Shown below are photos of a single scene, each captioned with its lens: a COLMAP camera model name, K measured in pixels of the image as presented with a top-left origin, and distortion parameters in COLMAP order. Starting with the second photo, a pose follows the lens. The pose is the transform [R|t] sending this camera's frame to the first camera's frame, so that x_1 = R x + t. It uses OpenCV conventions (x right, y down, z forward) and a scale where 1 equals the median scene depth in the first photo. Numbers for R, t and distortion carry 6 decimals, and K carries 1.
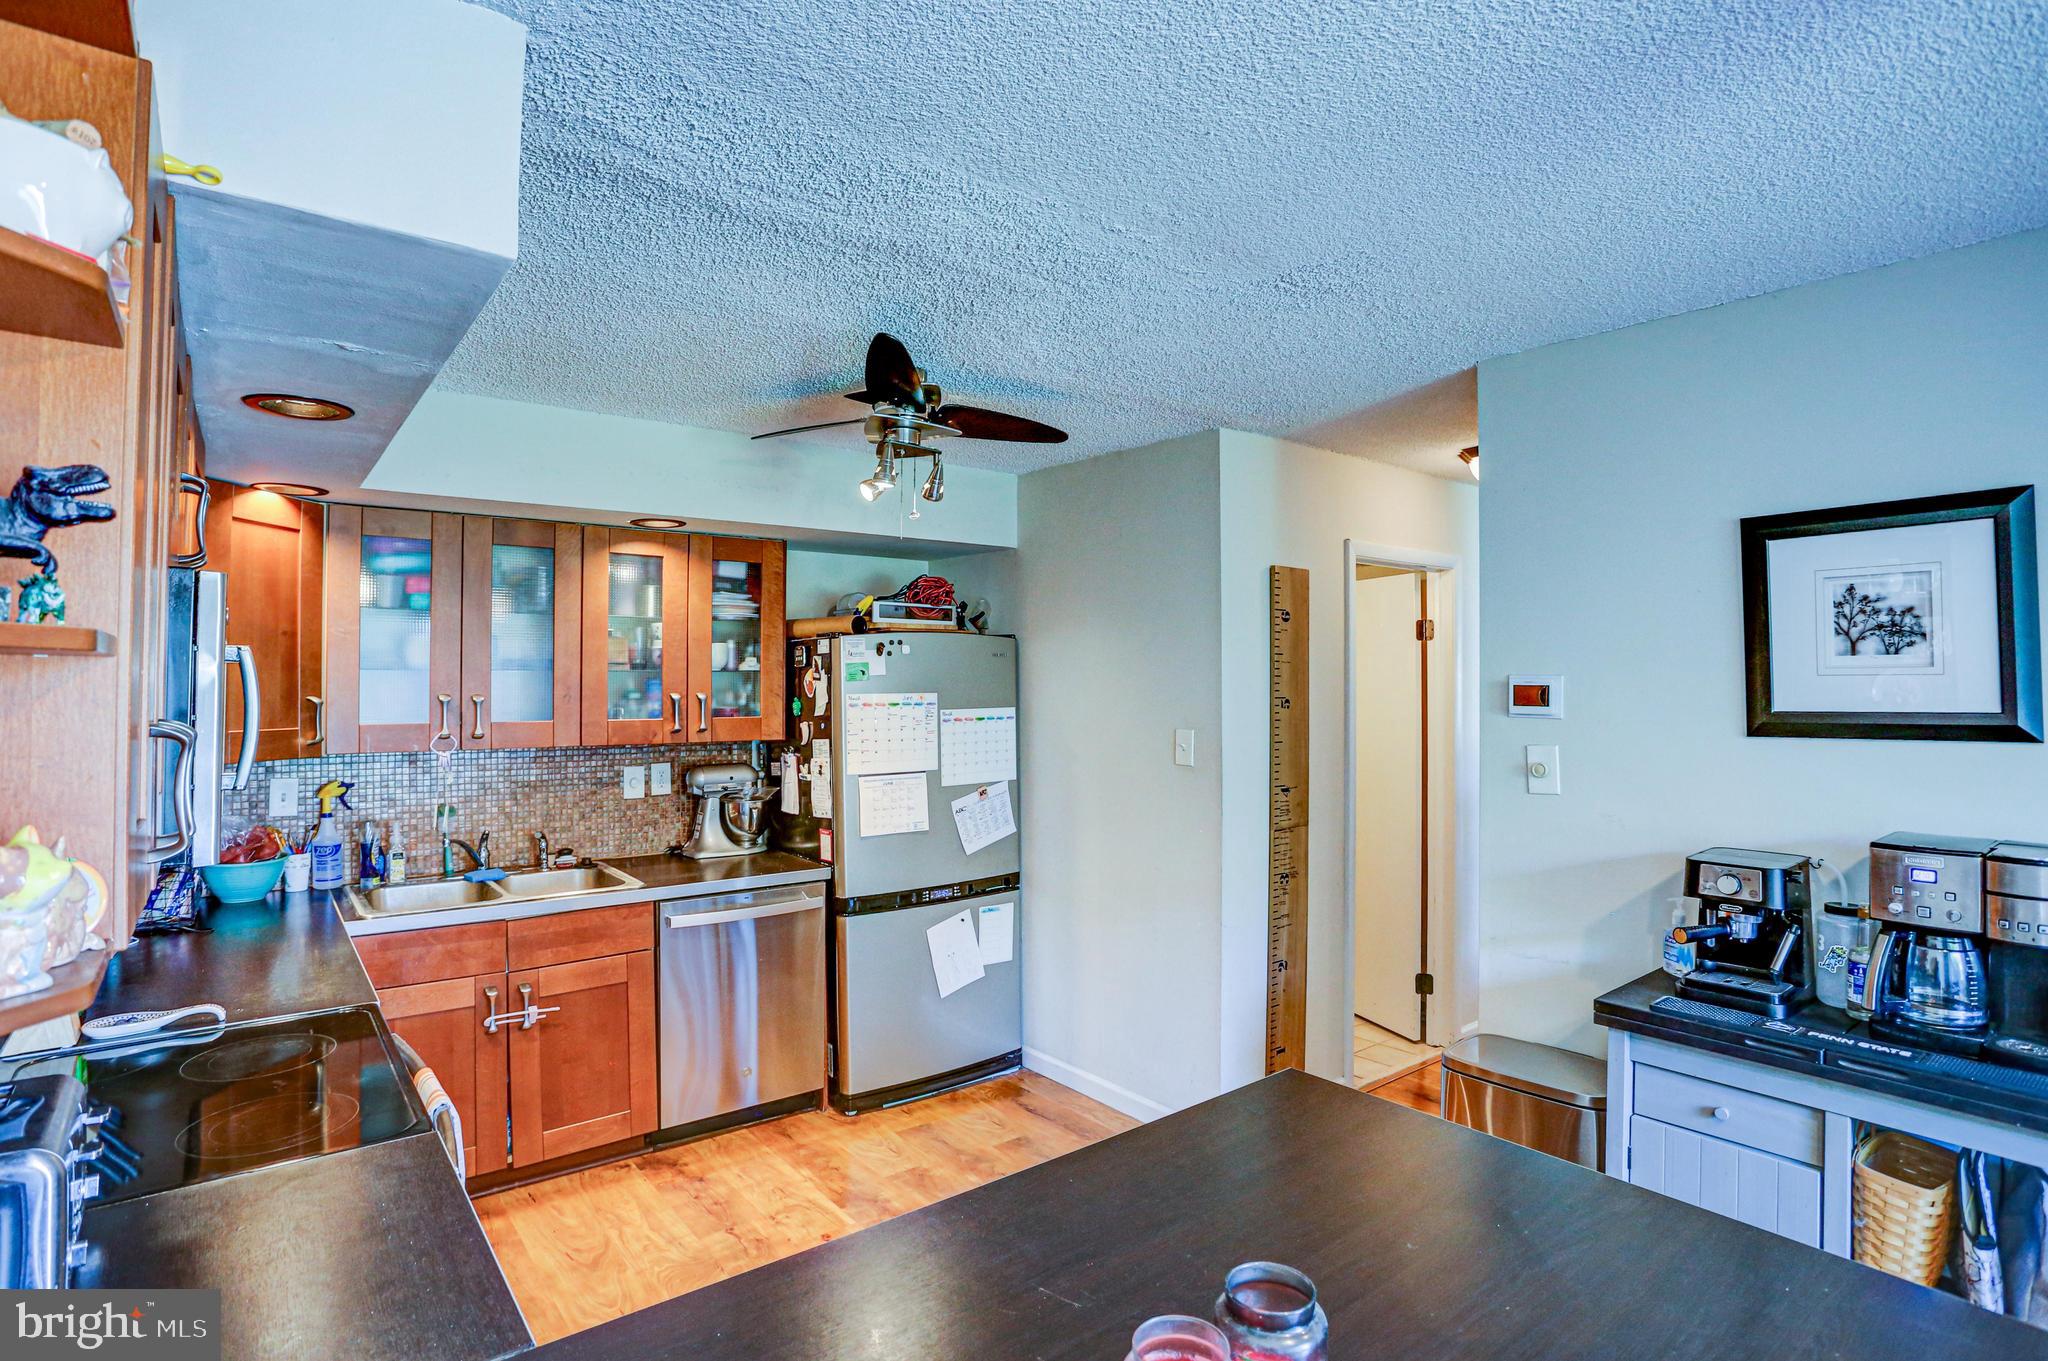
lens RADIAL K [[1020.7, 0, 1022.7], [0, 1020.7, 667.6], [0, 0, 1]] dist [-0.084067, 0.041337]
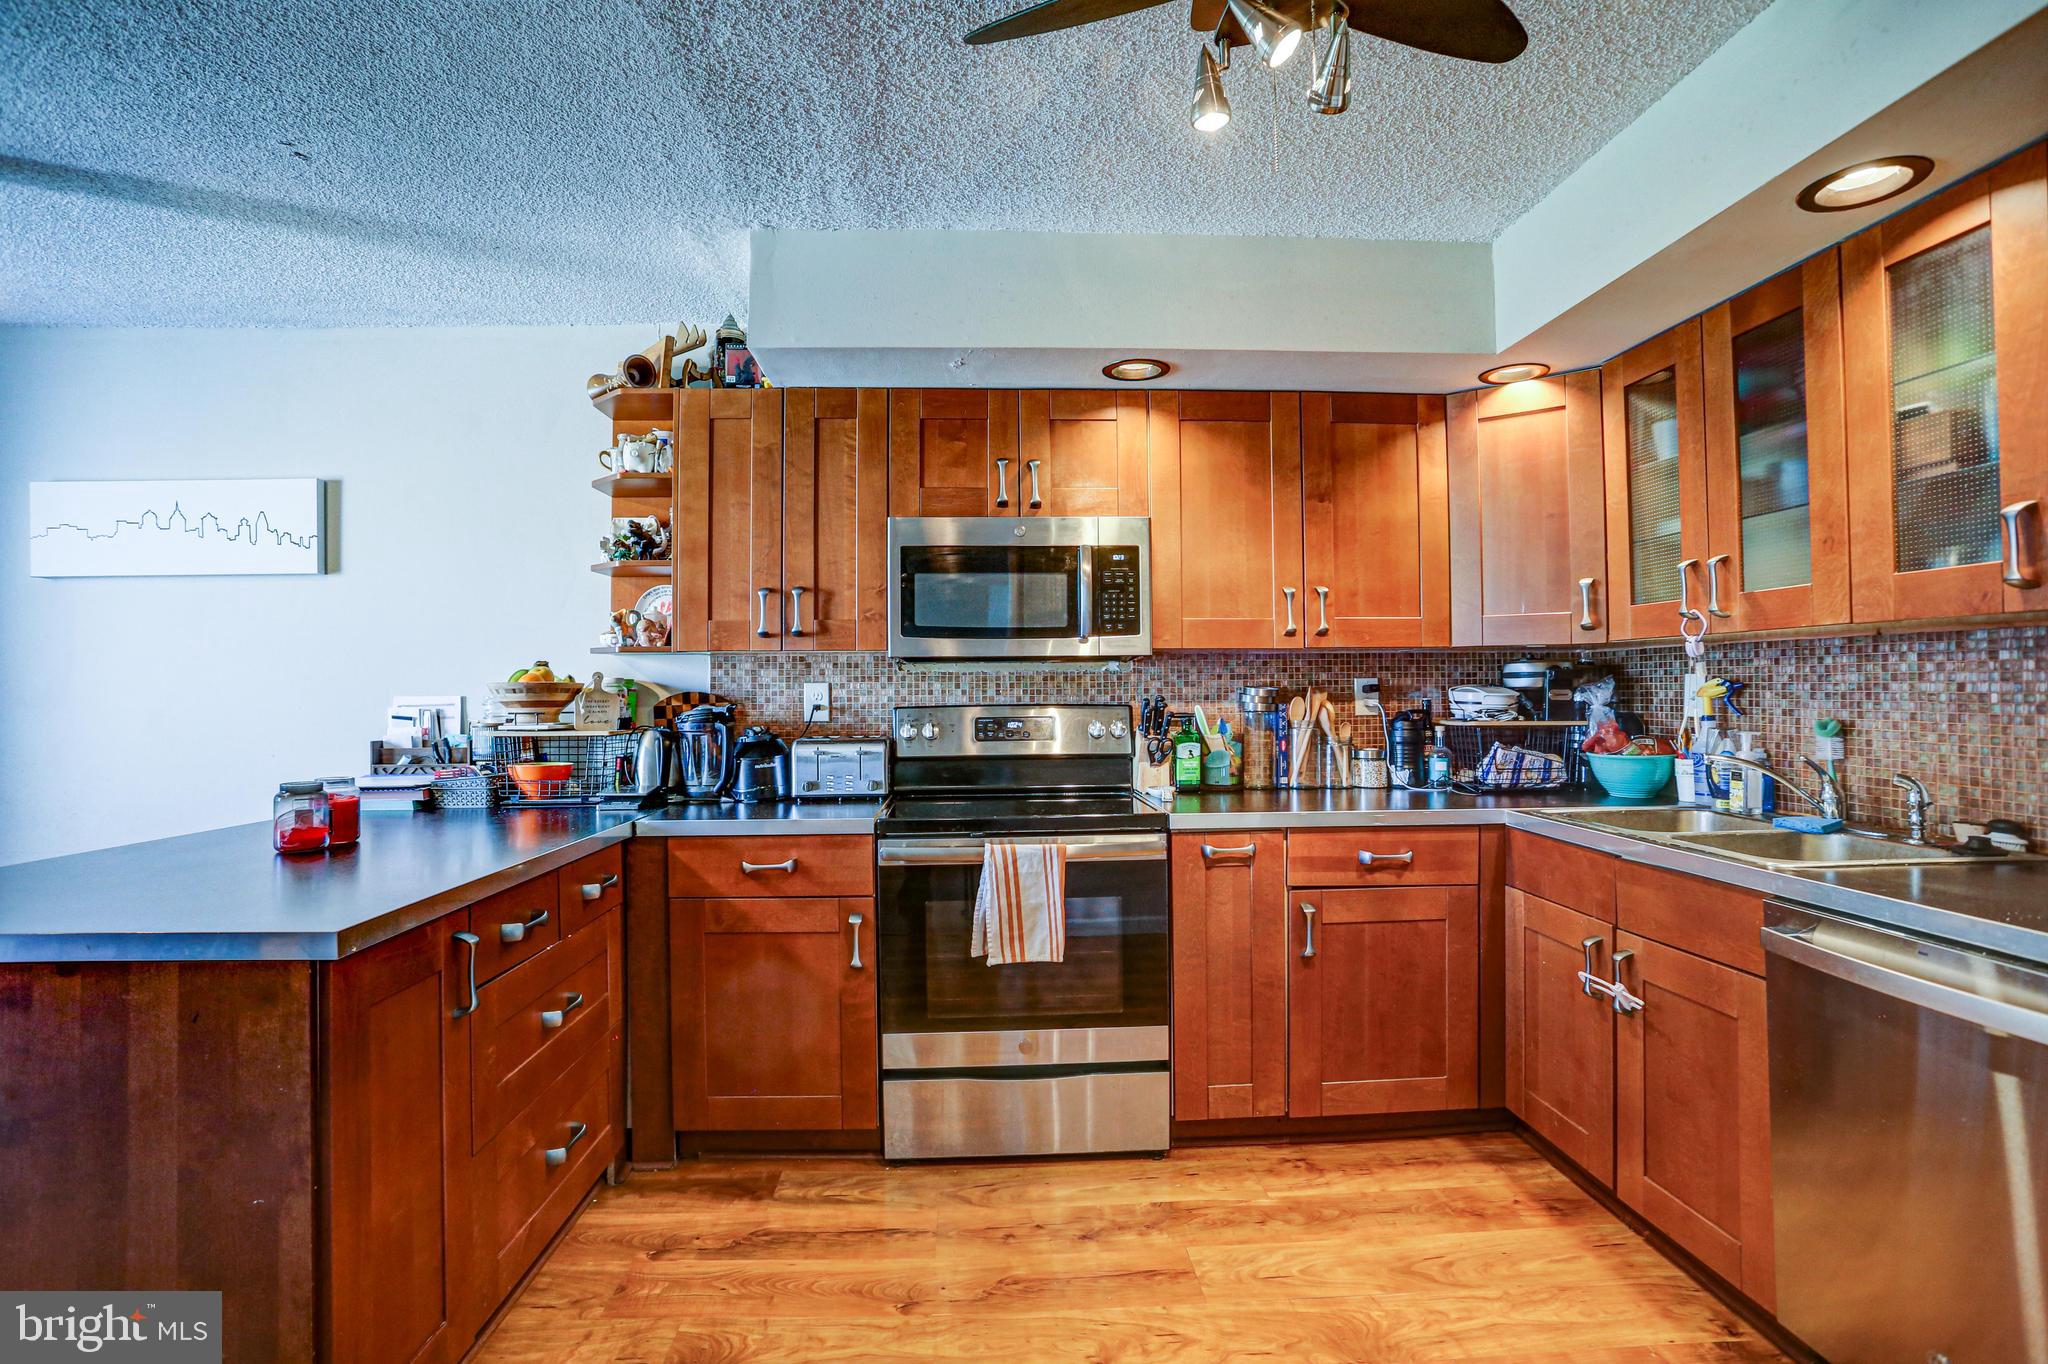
lens RADIAL K [[1020.7, 0, 1022.7], [0, 1020.7, 669.1], [0, 0, 1]] dist [-0.084067, 0.041337]
pose [[-0.583374, -0.011908, -0.812117, 0.349487], [0.021333, 0.999323, -0.029978, 0.131847], [0.811924, -0.034813, -0.582725, 1.112860]]
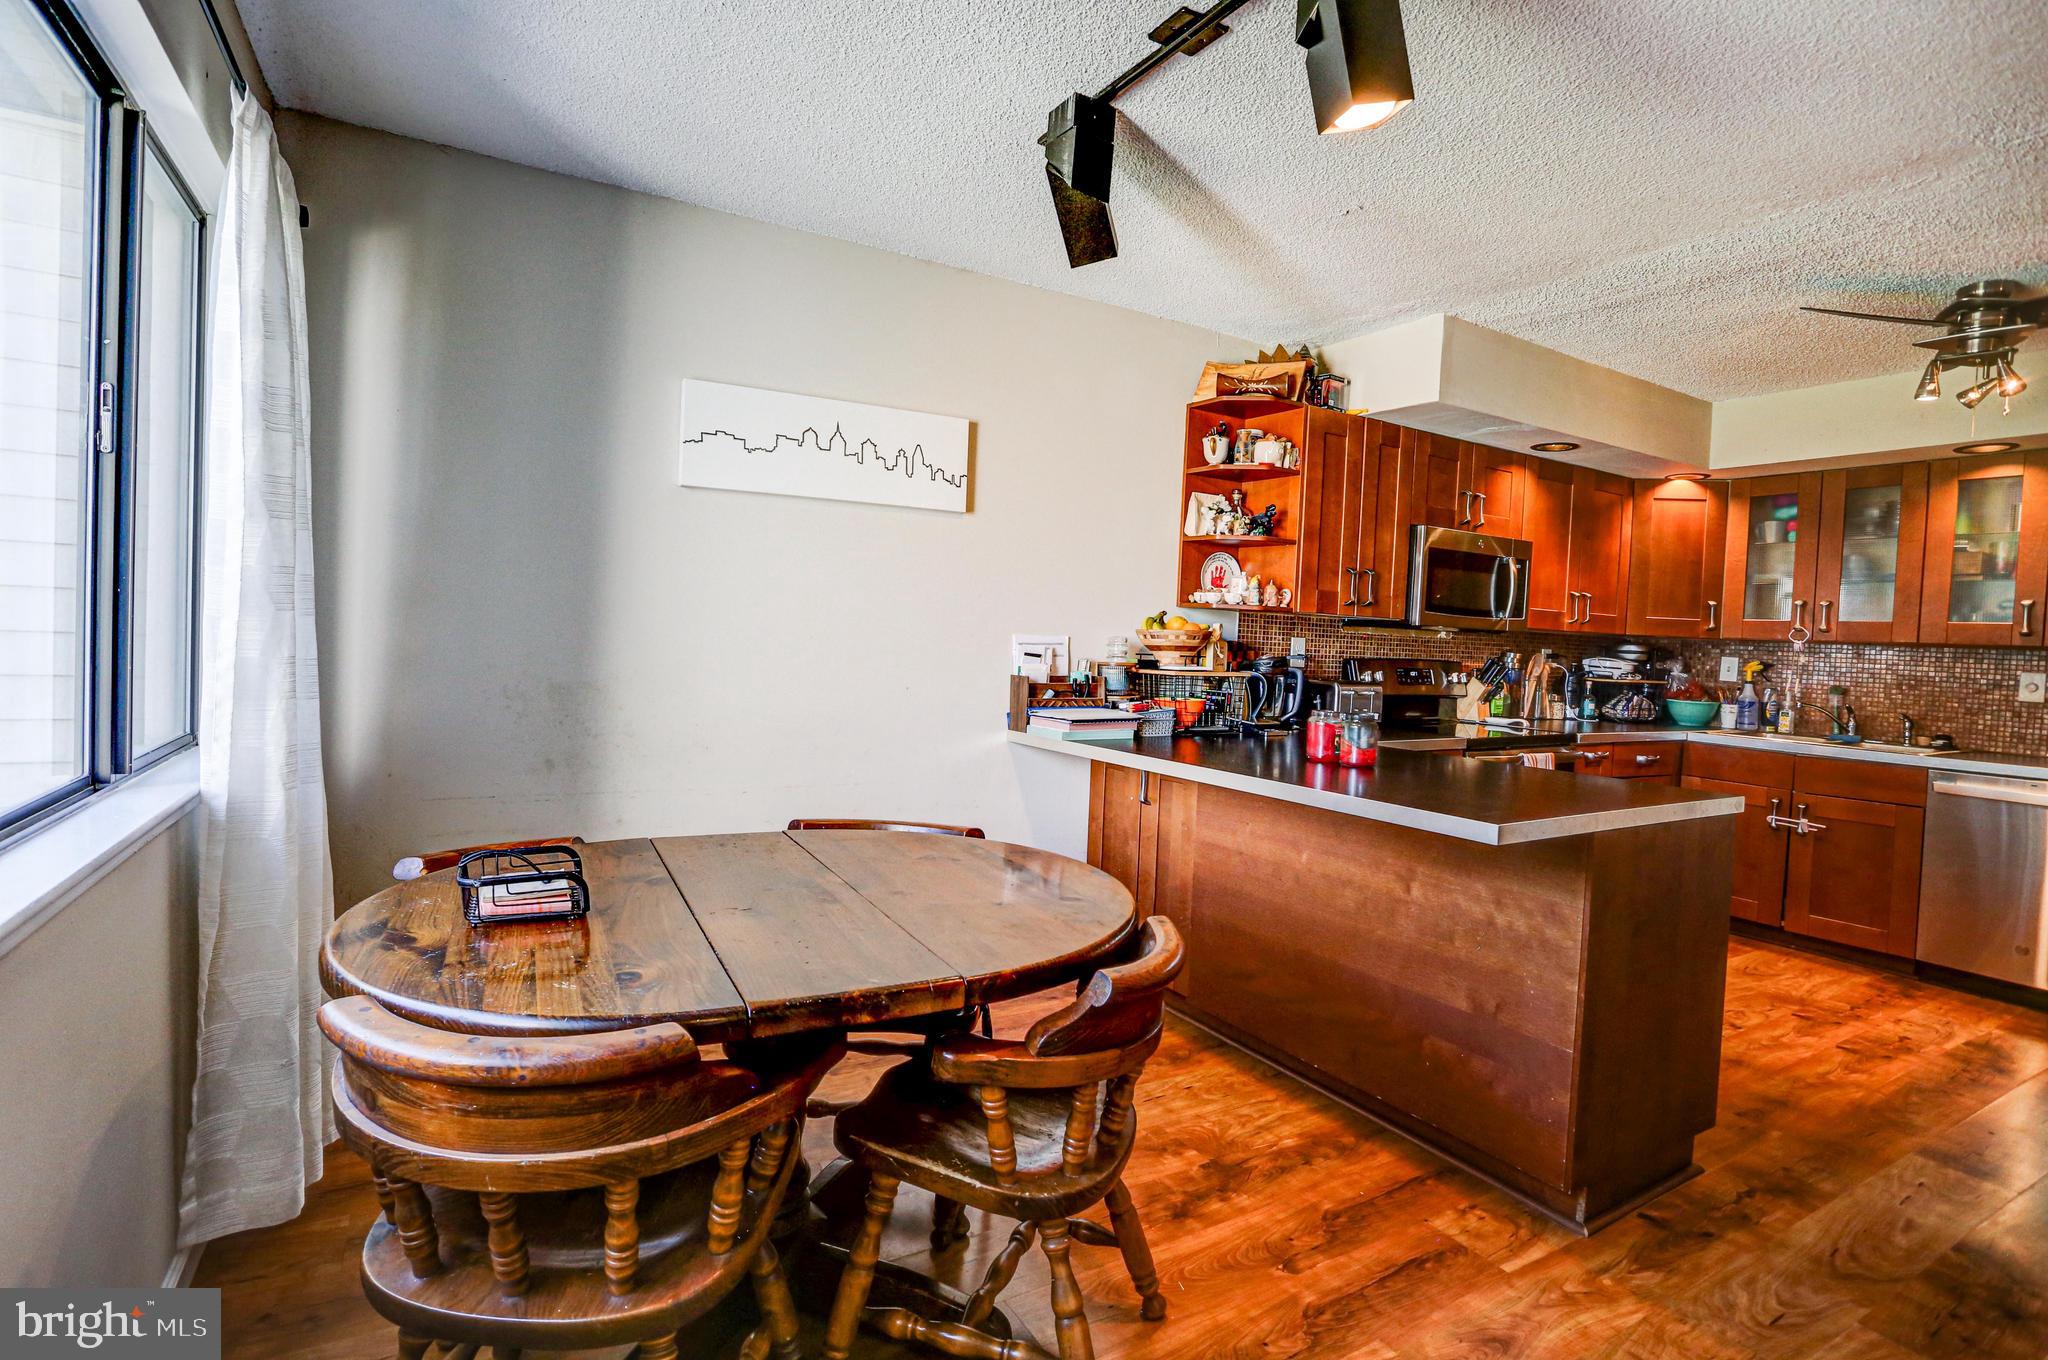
lens RADIAL K [[1020.7, 0, 1022.7], [0, 1020.7, 667.1], [0, 0, 1]] dist [-0.084067, 0.041337]
pose [[-0.130728, 0.028799, -0.991000, 1.050875], [-0.024902, 0.999167, 0.032321, 0.113905], [0.991105, 0.028903, -0.129902, 0.087961]]
